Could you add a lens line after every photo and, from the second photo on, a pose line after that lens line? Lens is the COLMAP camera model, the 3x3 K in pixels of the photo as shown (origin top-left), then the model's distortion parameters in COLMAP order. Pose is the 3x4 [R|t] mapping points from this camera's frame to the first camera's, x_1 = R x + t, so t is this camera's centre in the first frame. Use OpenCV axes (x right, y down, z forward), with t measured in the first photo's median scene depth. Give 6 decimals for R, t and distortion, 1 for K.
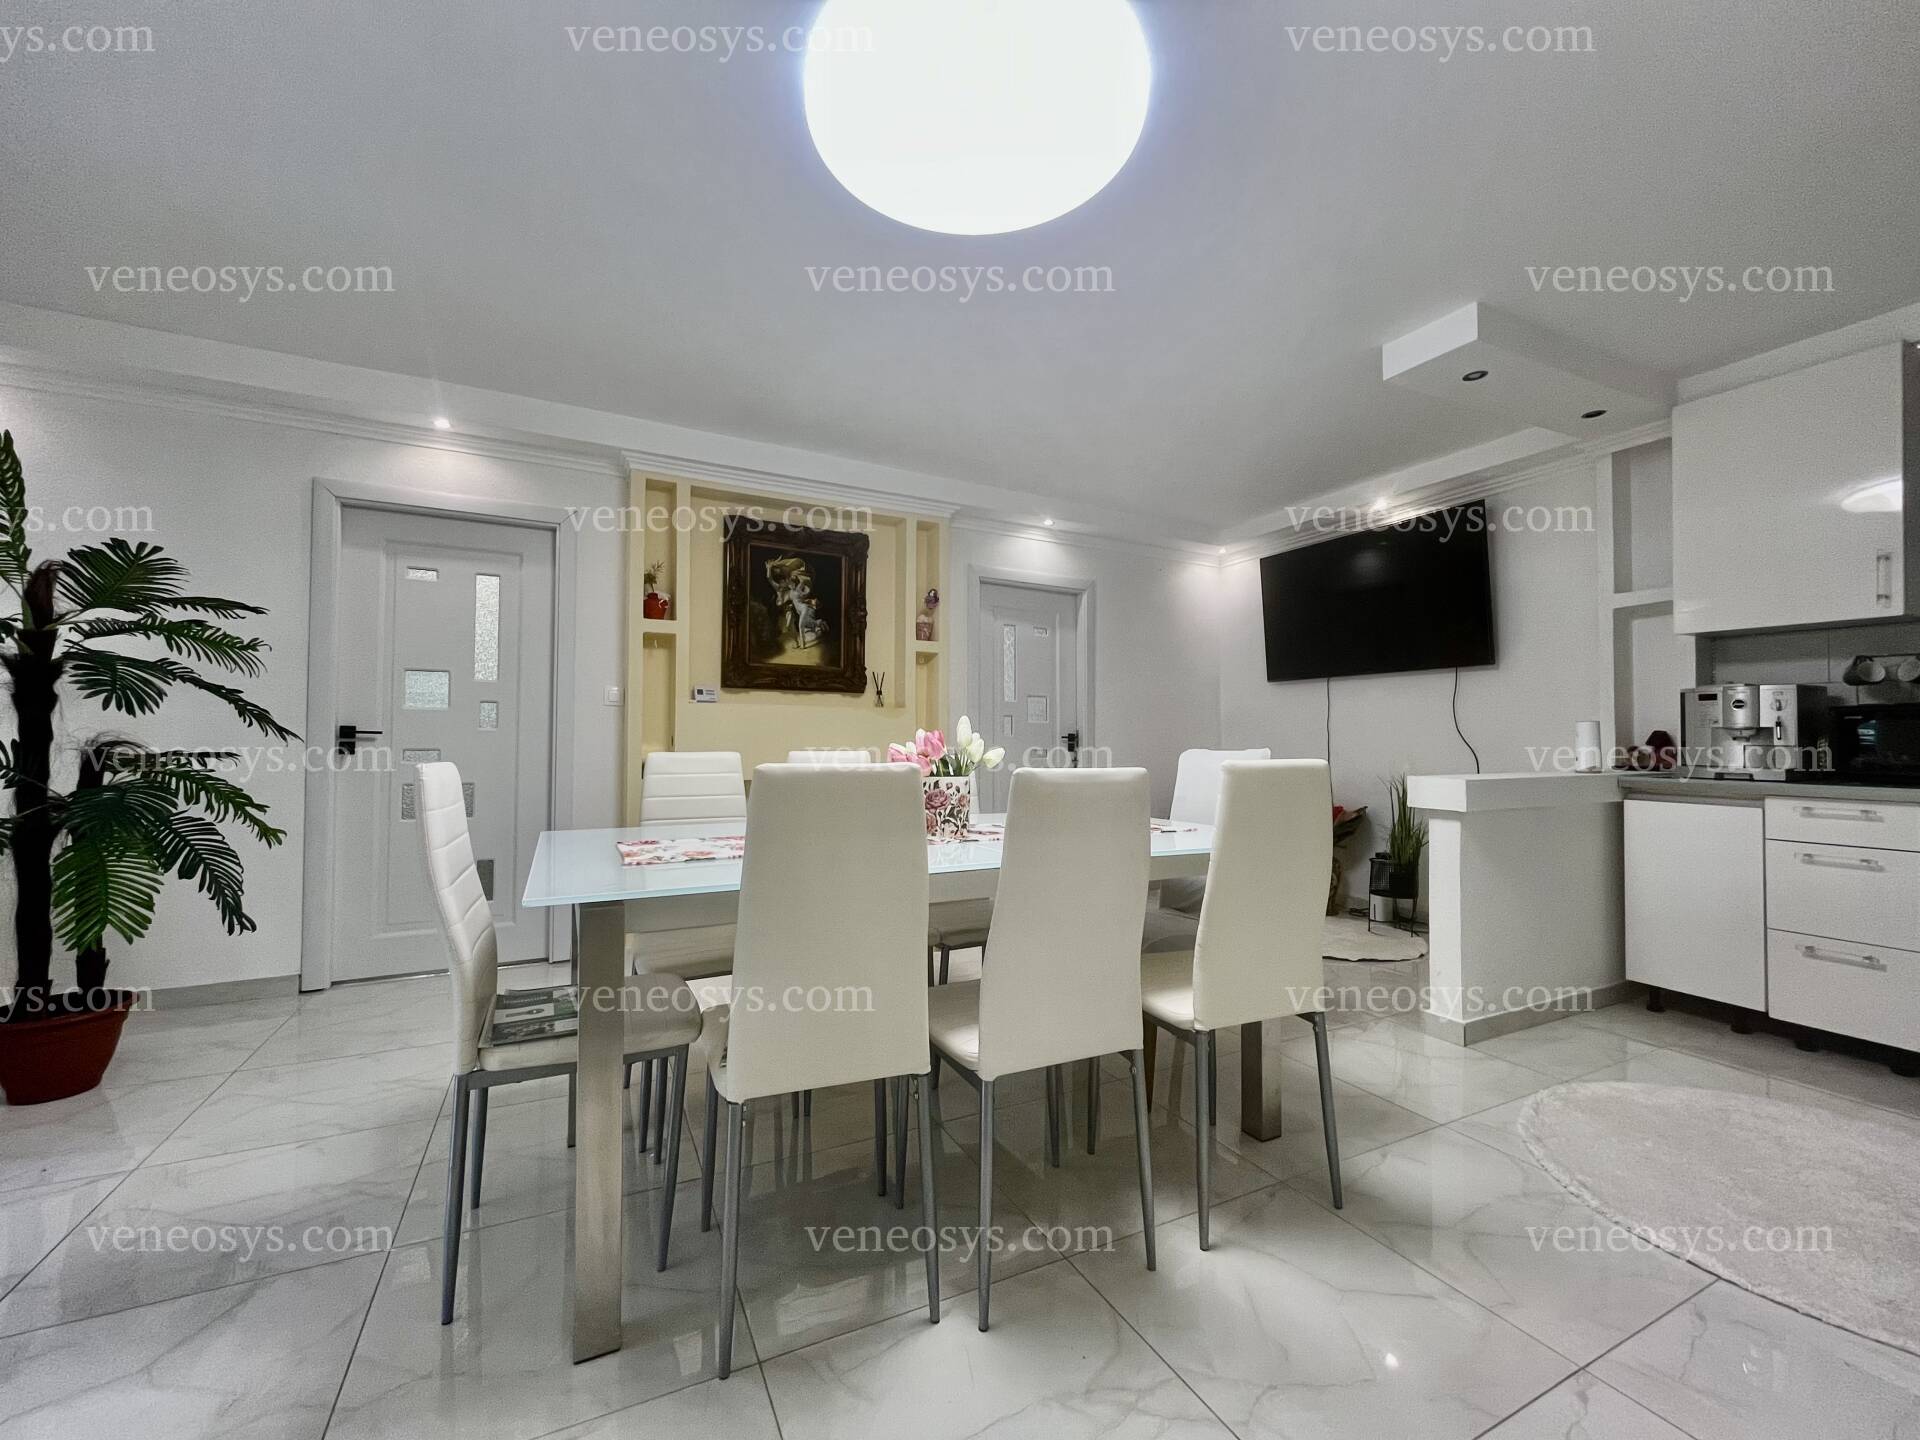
lens RADIAL K [[778.6, 0, 956.9], [0, 778.6, 720.8], [0, 0, 1]] dist [-0.002861, -0.000403]
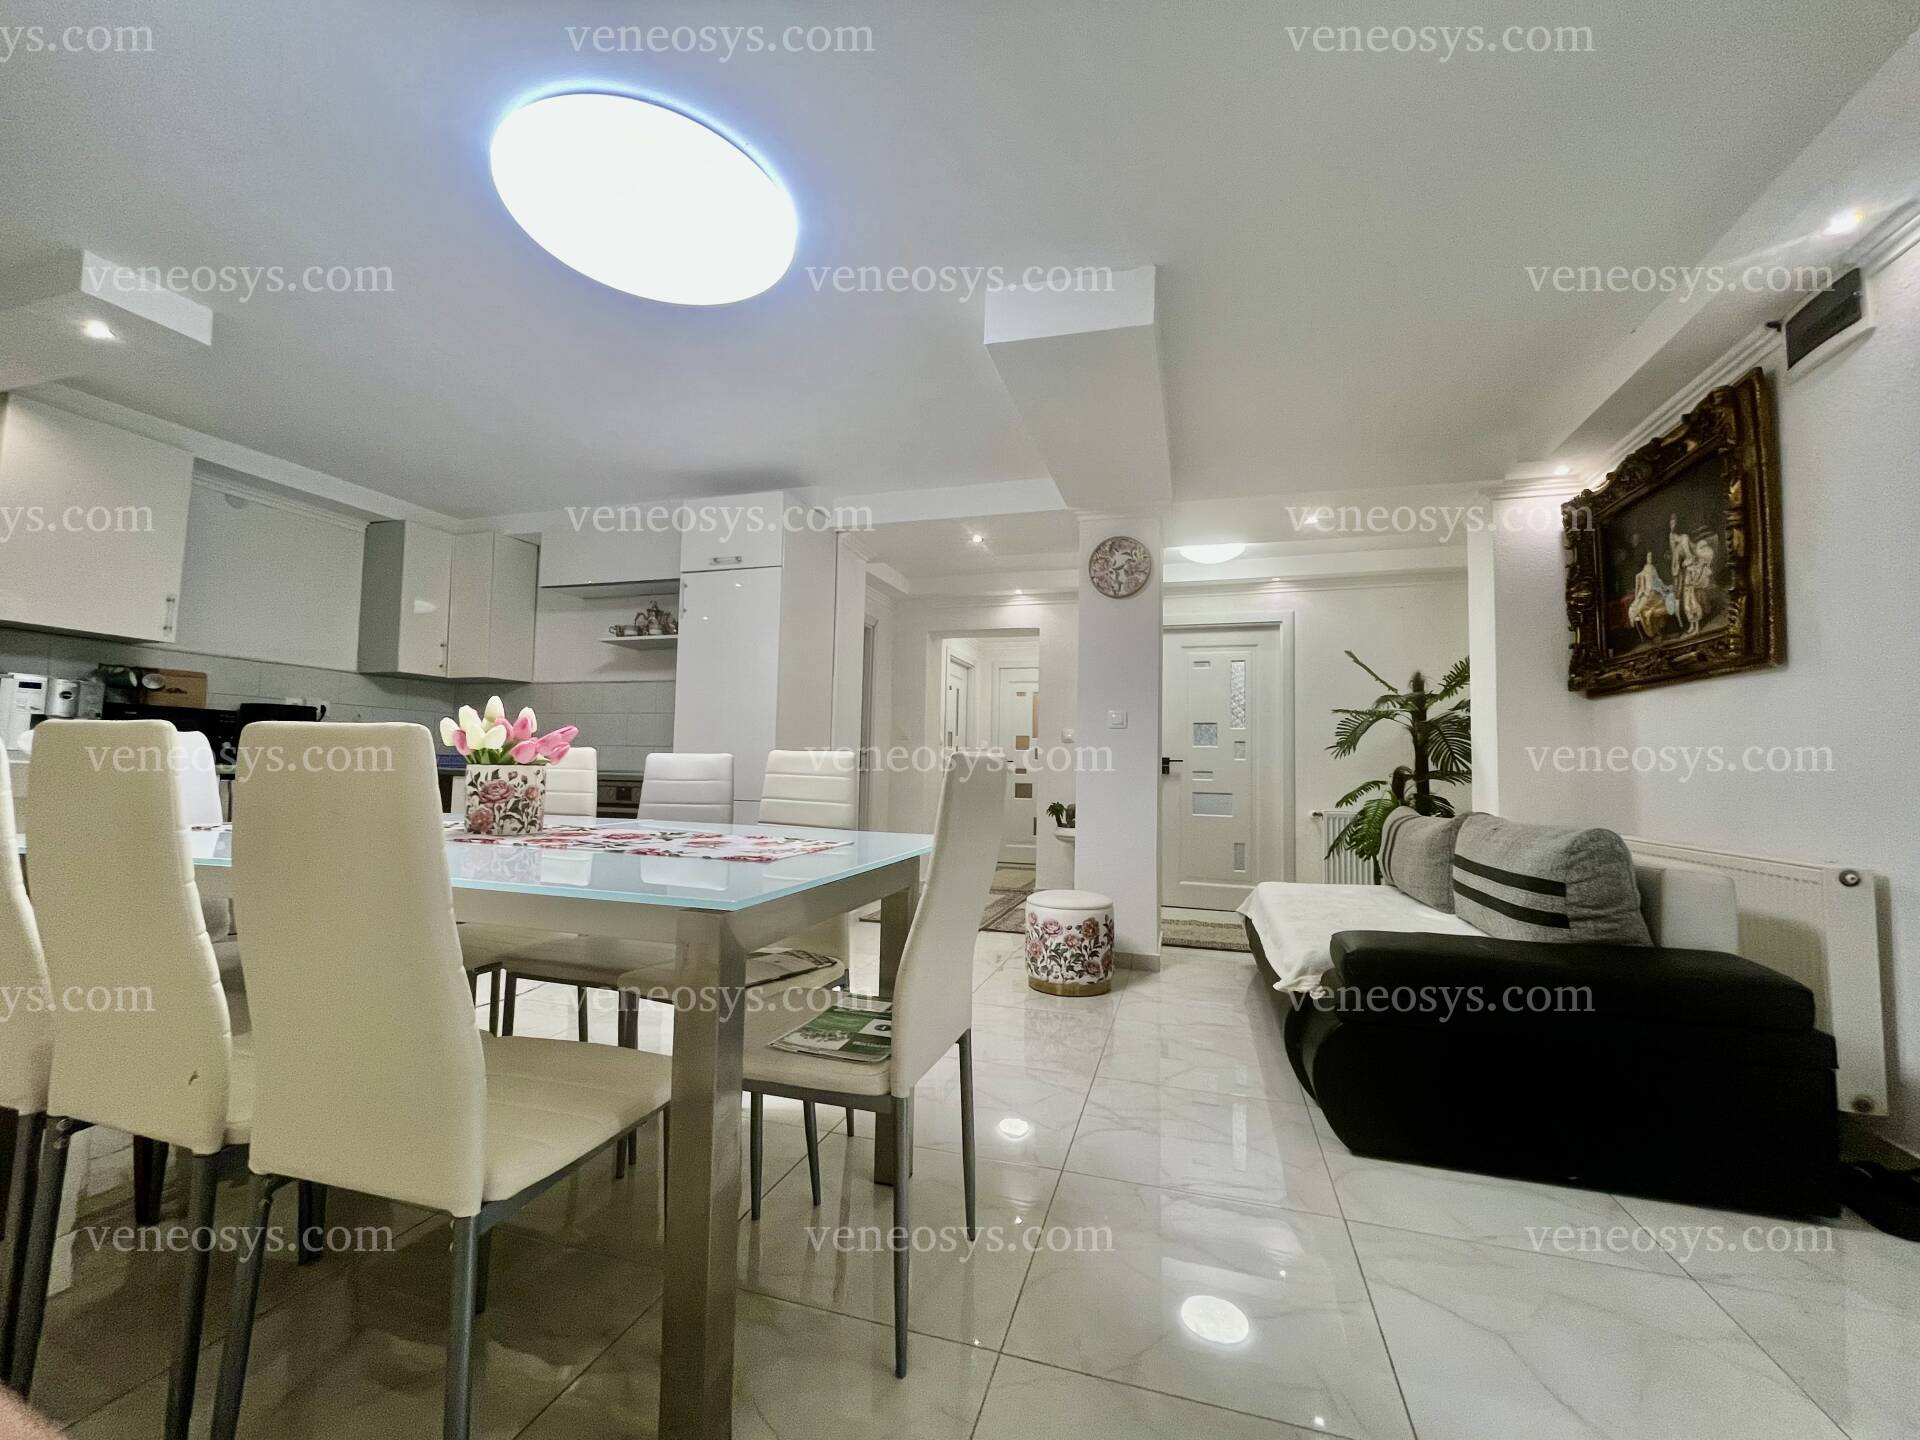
lens RADIAL K [[778.6, 0, 955.9], [0, 778.6, 721.9], [0, 0, 1]] dist [-0.002861, -0.000403]
pose [[-0.722962, 0.021616, 0.690549, -0.588868], [-0.041926, 0.996296, -0.075080, 0.039663], [-0.689614, -0.083231, -0.719378, 0.765448]]
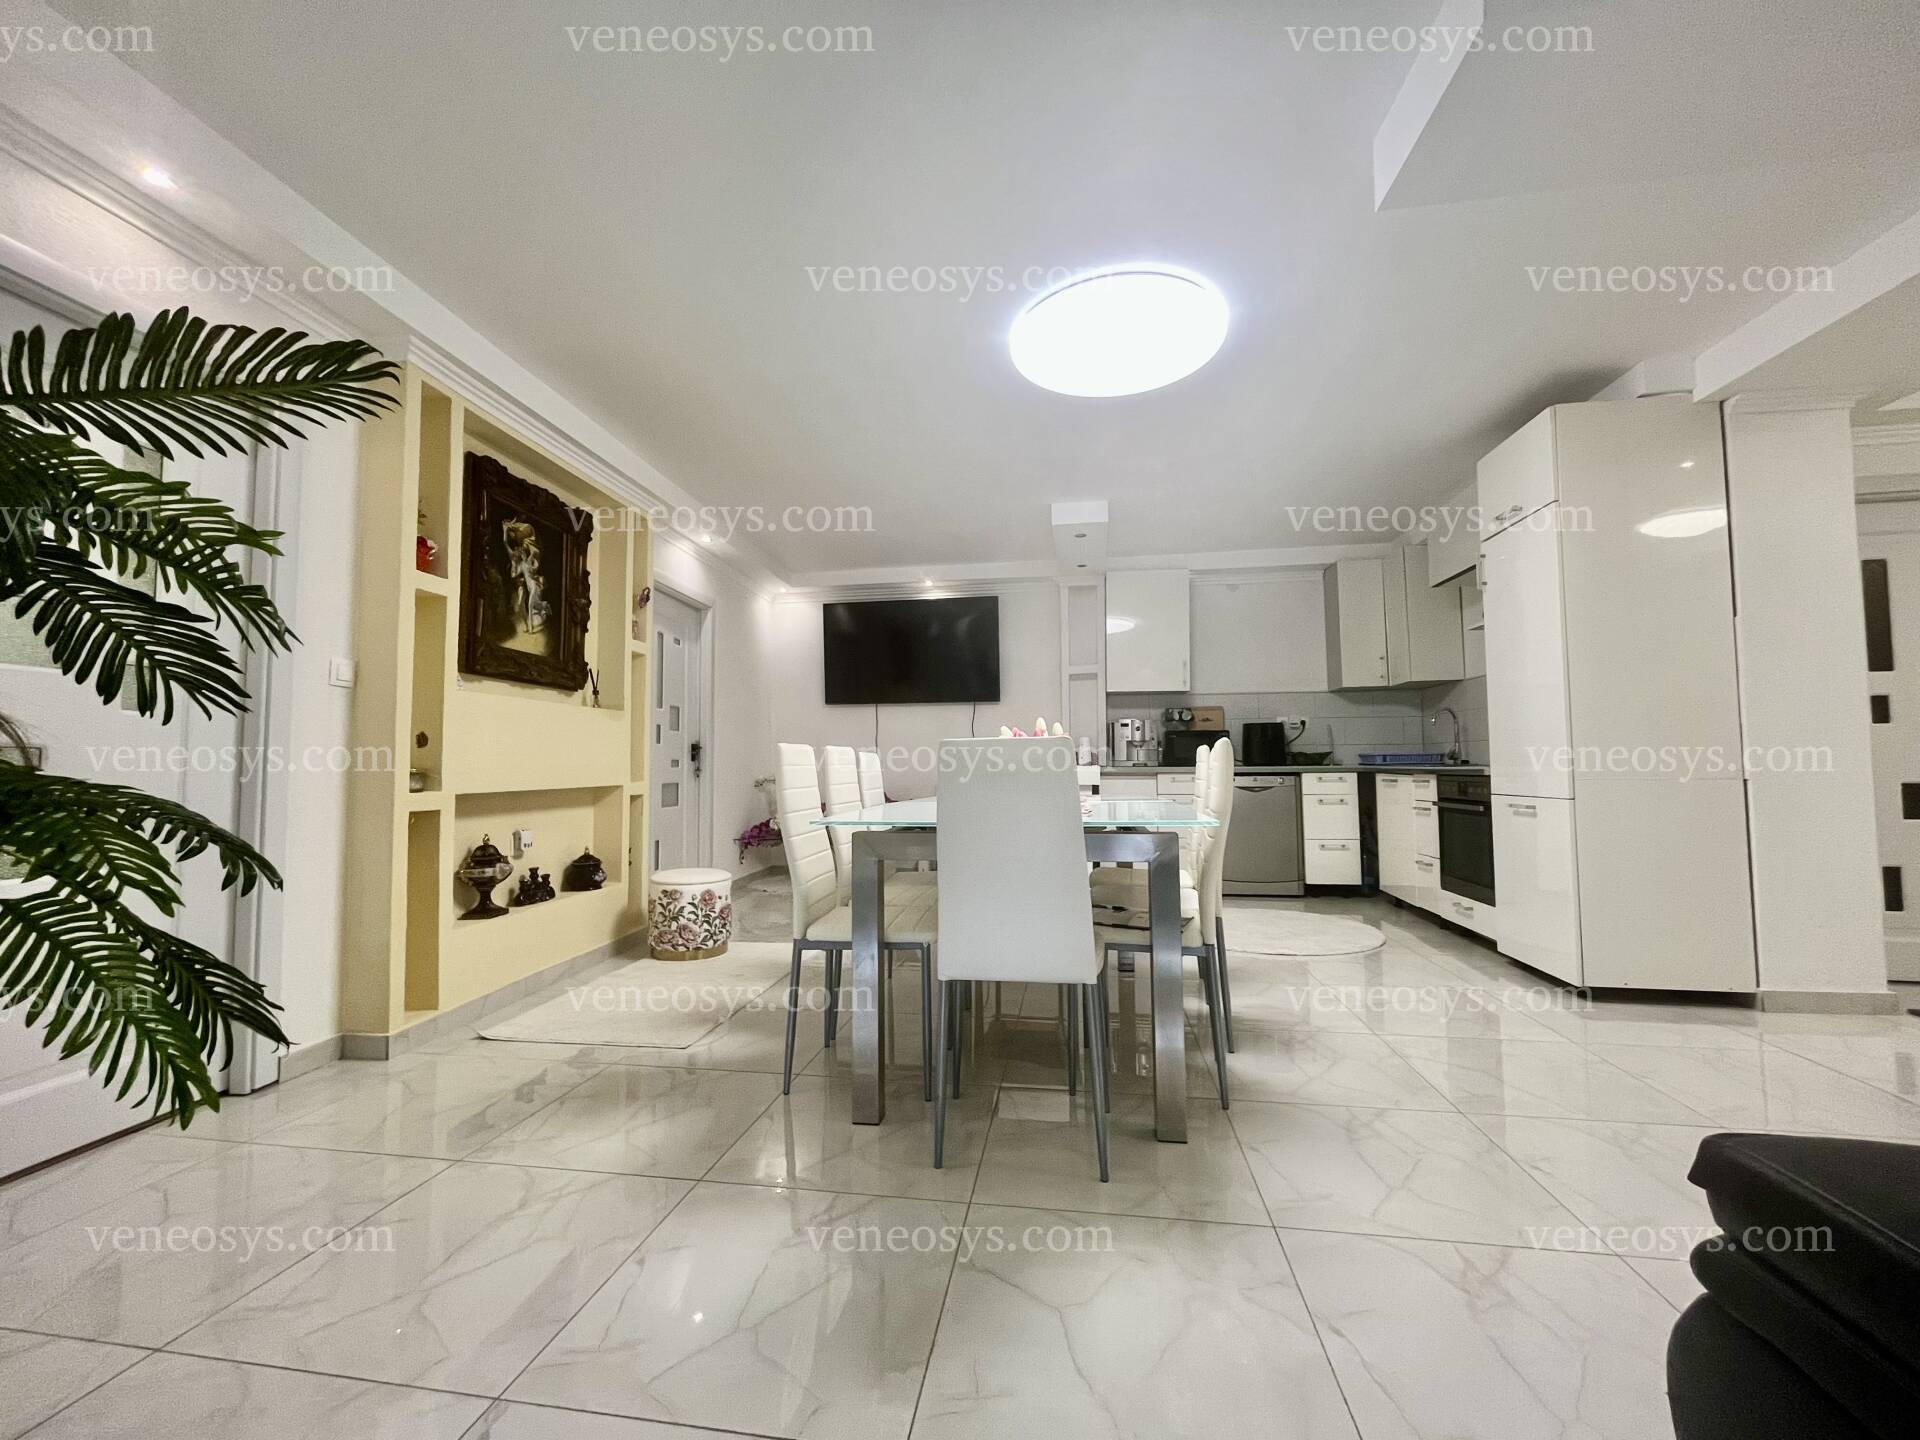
lens RADIAL K [[778.6, 0, 954.6], [0, 778.6, 719.7], [0, 0, 1]] dist [-0.002861, -0.000403]
pose [[0.579284, 0.039163, 0.814184, -0.753067], [-0.010750, 0.999125, -0.040410, 0.034624], [-0.815055, 0.014656, 0.579198, 0.187664]]
